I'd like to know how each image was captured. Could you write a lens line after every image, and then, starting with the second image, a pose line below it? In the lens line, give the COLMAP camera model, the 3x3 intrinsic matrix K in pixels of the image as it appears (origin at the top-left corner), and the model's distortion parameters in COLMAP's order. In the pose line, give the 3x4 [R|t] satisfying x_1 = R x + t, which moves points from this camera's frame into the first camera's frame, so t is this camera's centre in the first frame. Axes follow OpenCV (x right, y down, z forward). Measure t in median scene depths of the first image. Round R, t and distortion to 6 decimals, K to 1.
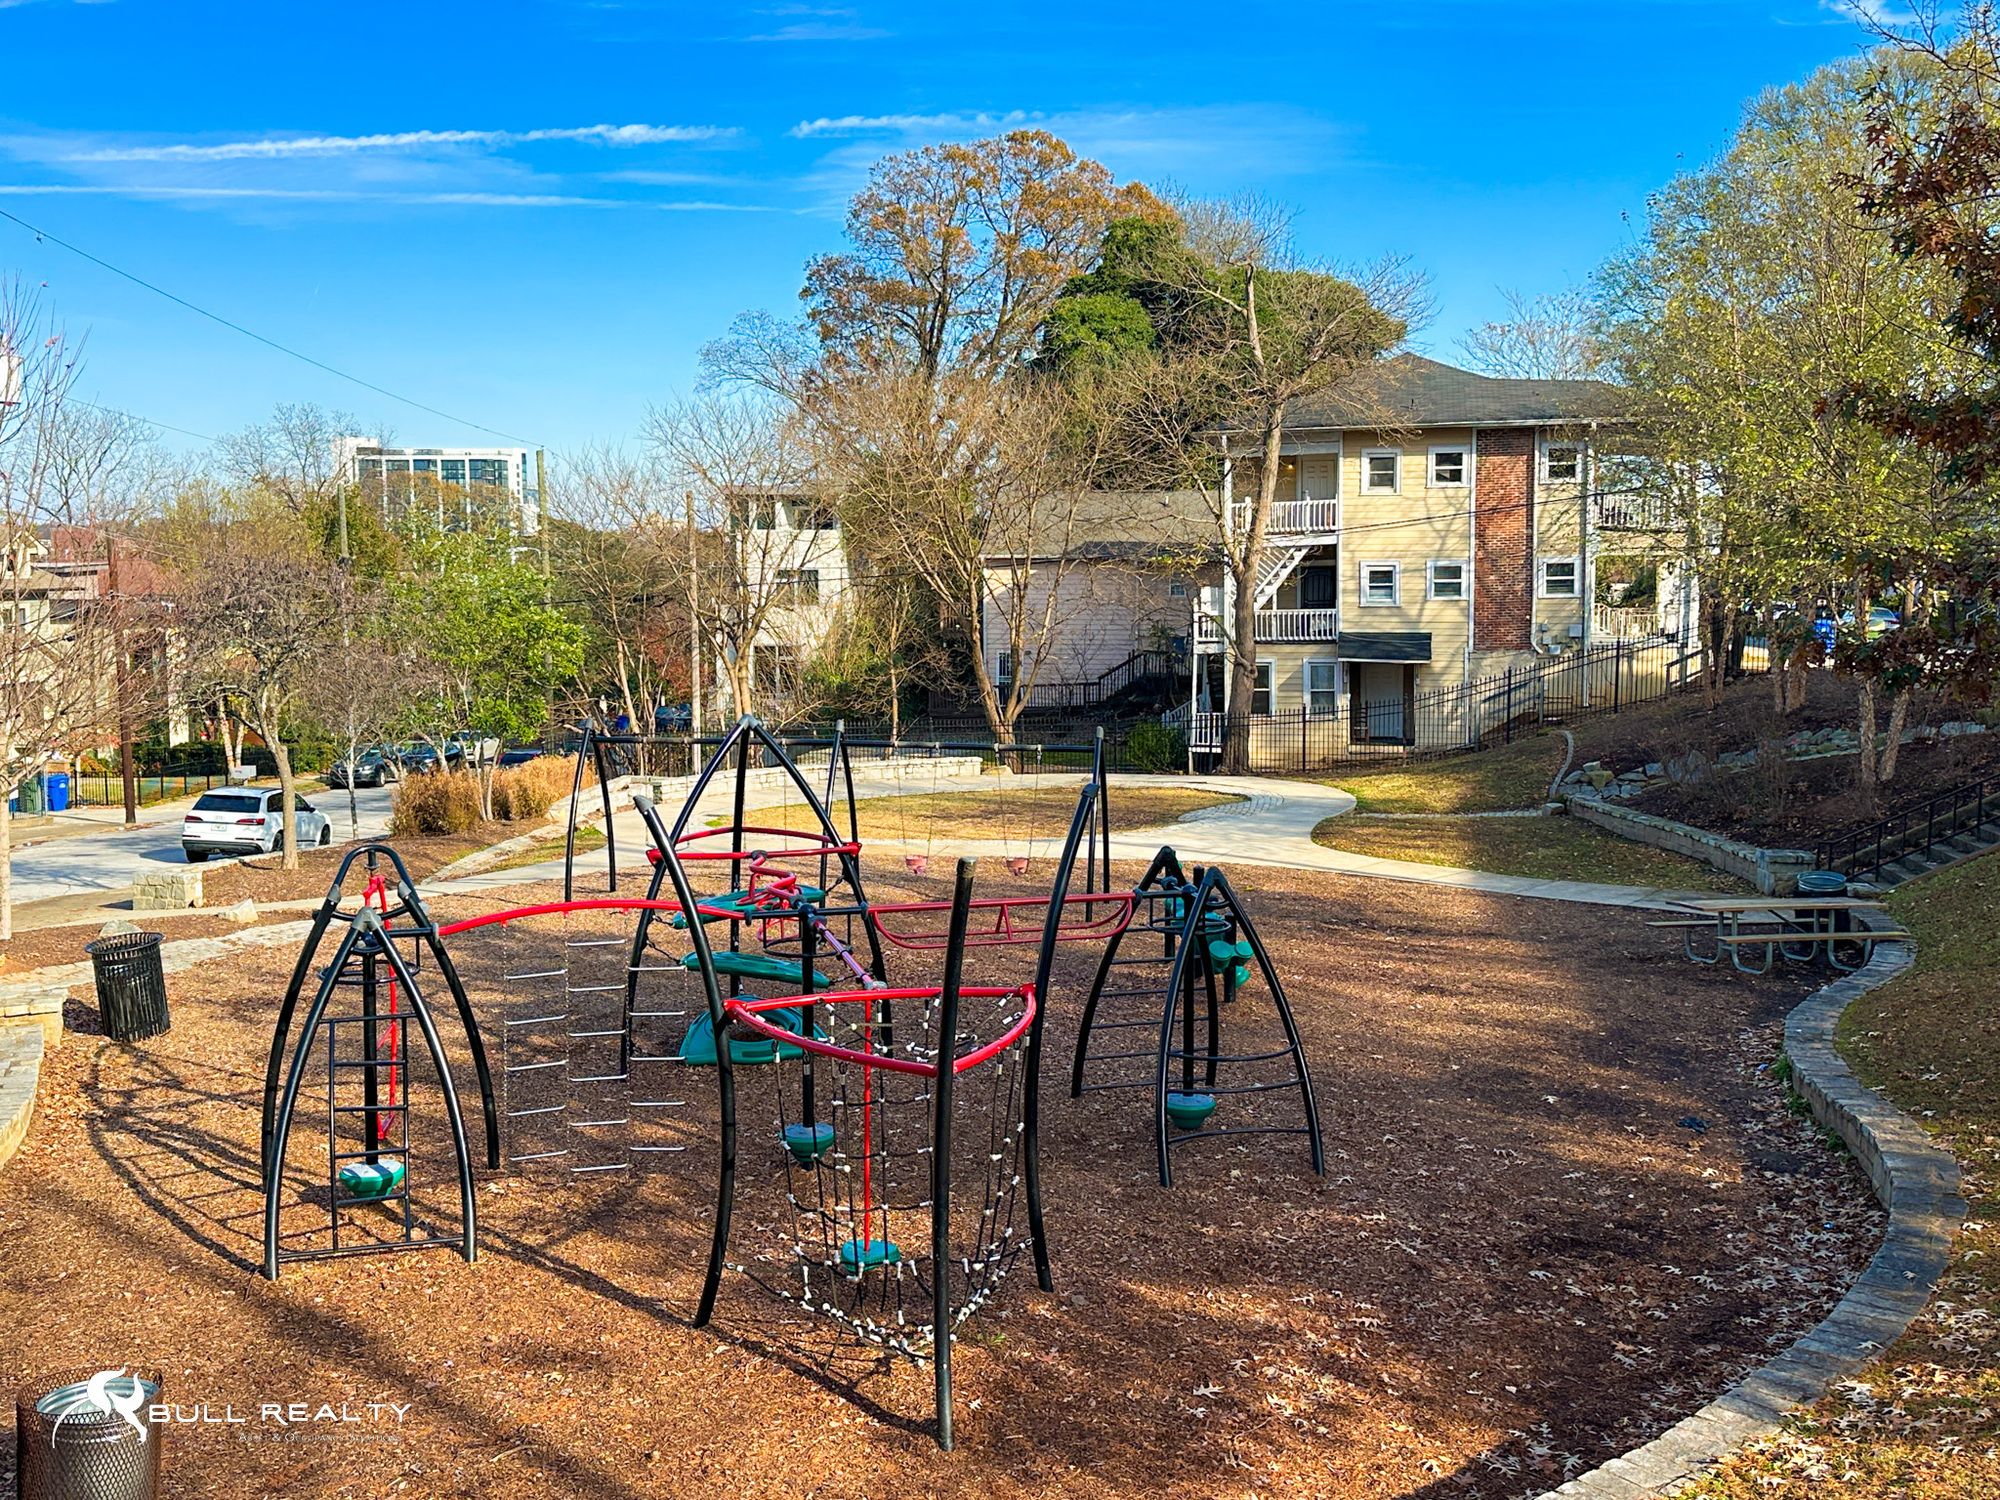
lens RADIAL K [[1938.1, 0, 990.4], [0, 1938.1, 749.1], [0, 0, 1]] dist [0.191462, -0.375688]
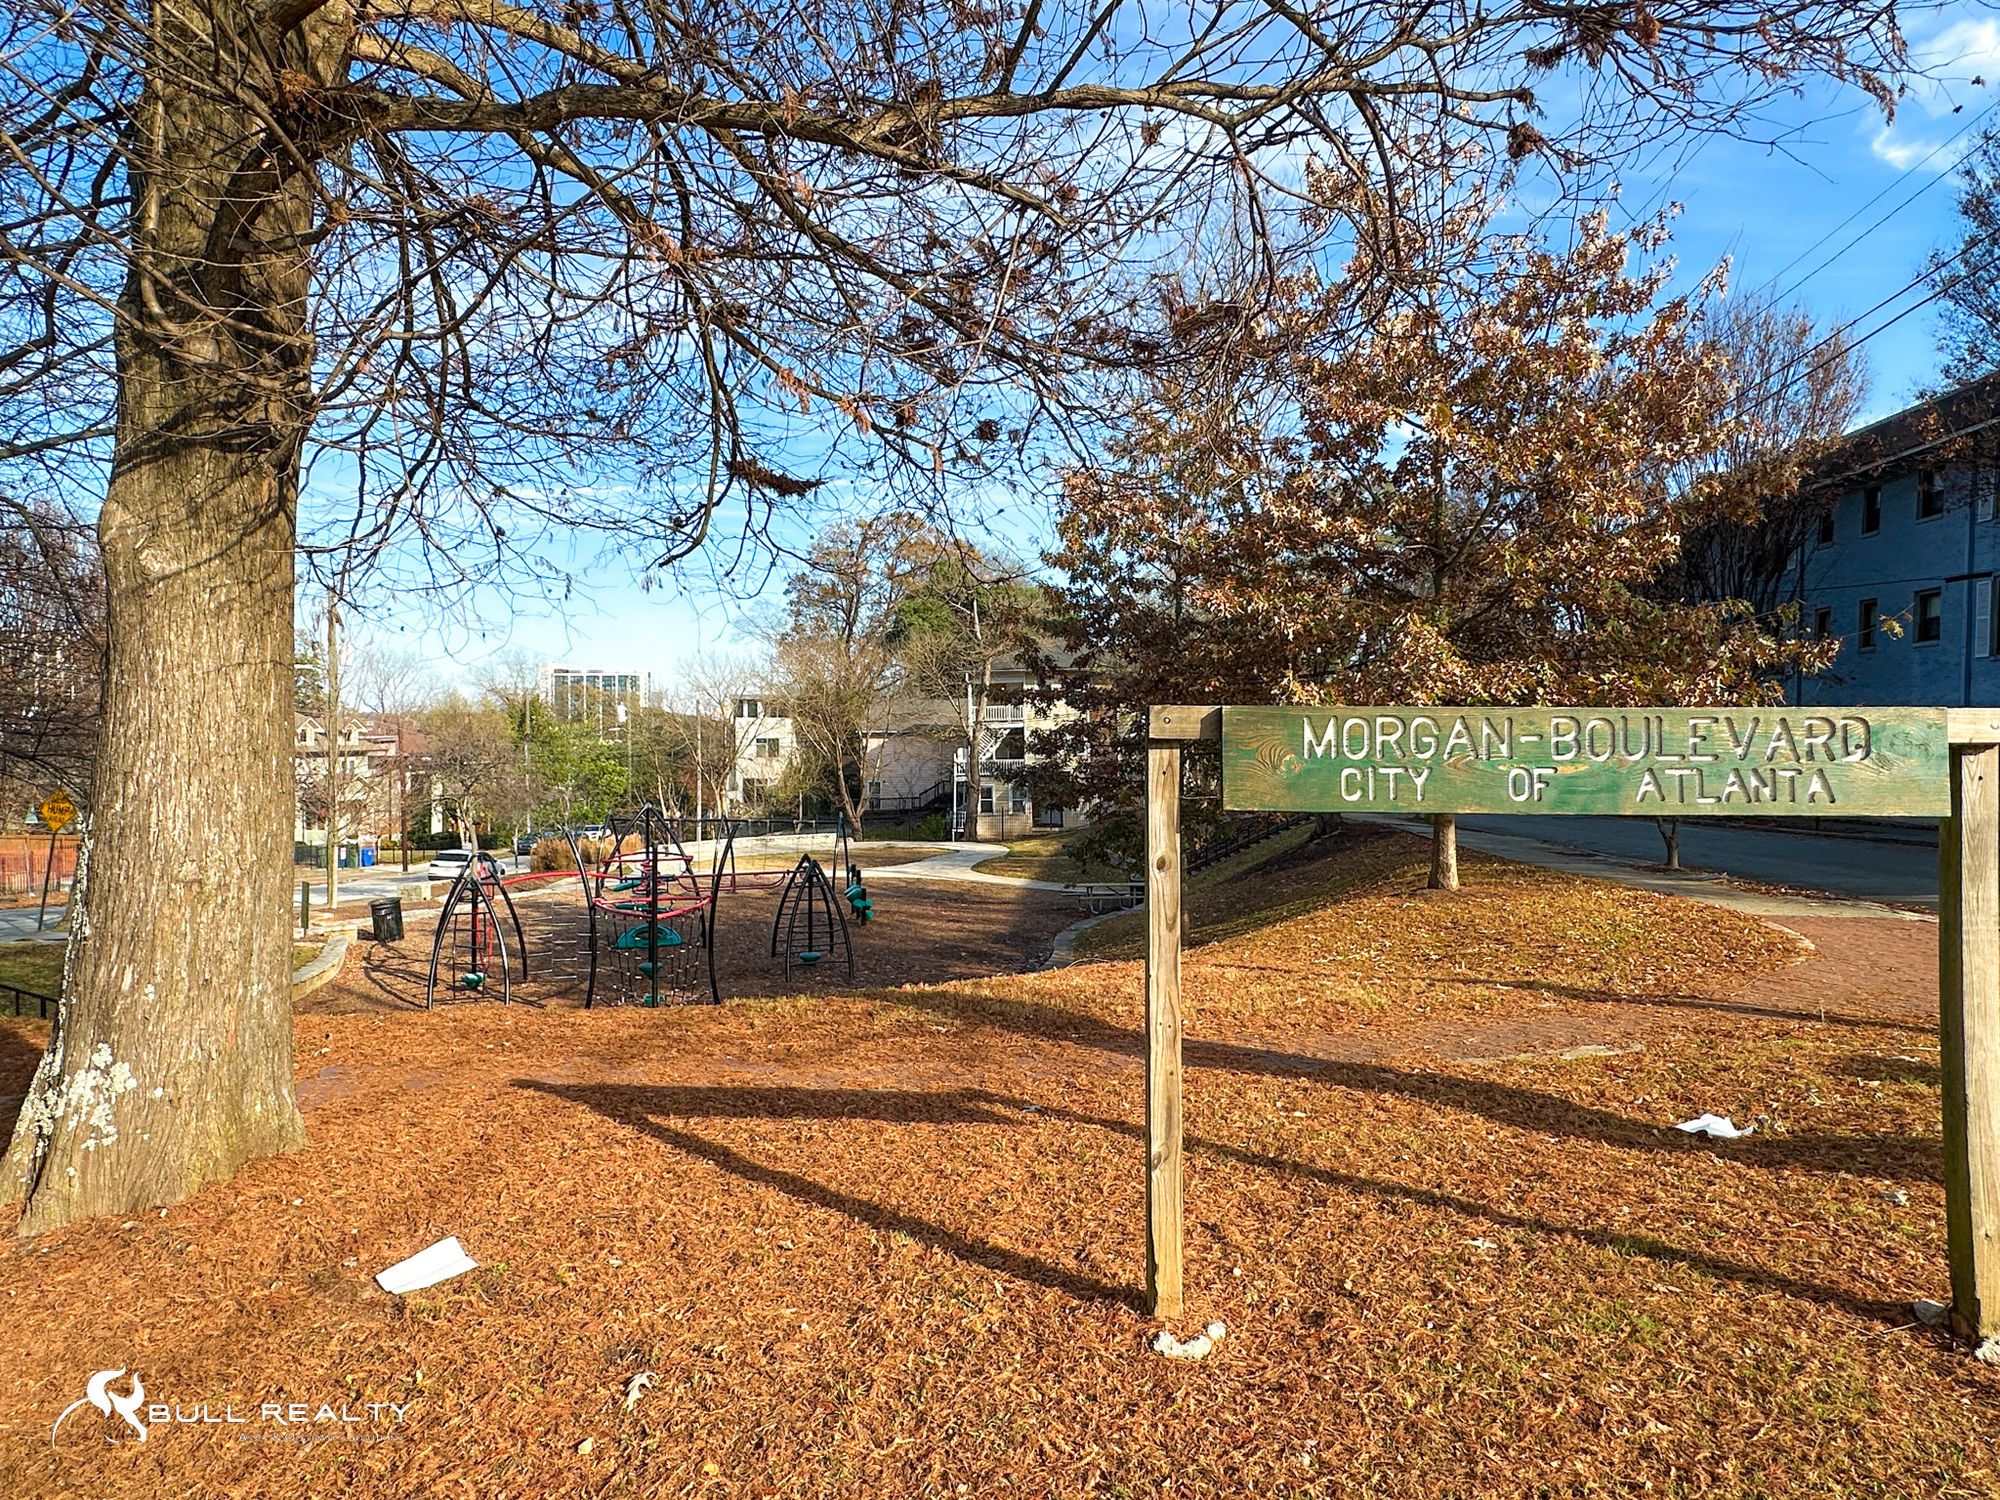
lens RADIAL K [[1126.5, 0, 1000.0], [0, 1126.5, 750.0], [0, 0, 1]] dist [-0.000012, 0.000028]
pose [[0.997753, -0.000368, 0.066998, 0.074486], [0.005771, 0.996740, -0.080471, 0.011175], [-0.066750, 0.080677, 0.994503, -0.144880]]
